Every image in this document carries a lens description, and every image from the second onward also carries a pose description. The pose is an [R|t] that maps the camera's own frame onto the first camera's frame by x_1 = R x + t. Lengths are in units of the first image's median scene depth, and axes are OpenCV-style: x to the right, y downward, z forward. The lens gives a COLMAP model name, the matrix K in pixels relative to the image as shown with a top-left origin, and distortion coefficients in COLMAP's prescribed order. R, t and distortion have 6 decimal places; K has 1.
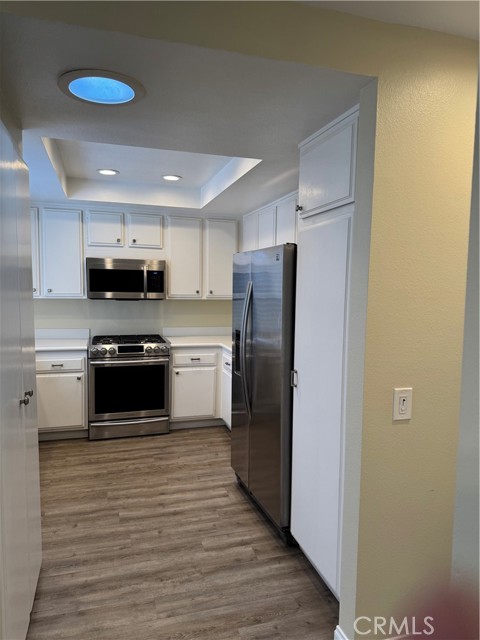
lens RADIAL K [[449.3, 0, 240.6], [0, 449.3, 315.4], [0, 0, 1]] dist [0.093723, -0.116239]
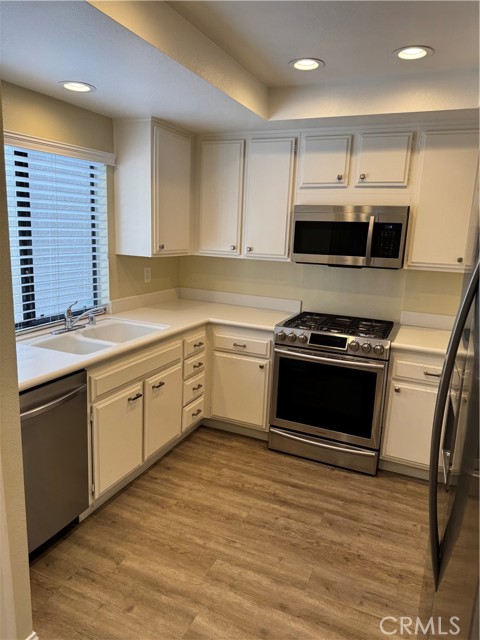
lens RADIAL K [[449.3, 0, 240.6], [0, 449.3, 315.4], [0, 0, 1]] dist [0.093723, -0.116239]
pose [[0.762099, 0.138338, -0.632509, 0.080193], [-0.075374, 0.989221, 0.125539, -0.037857], [0.643058, -0.047998, 0.764312, 0.394699]]
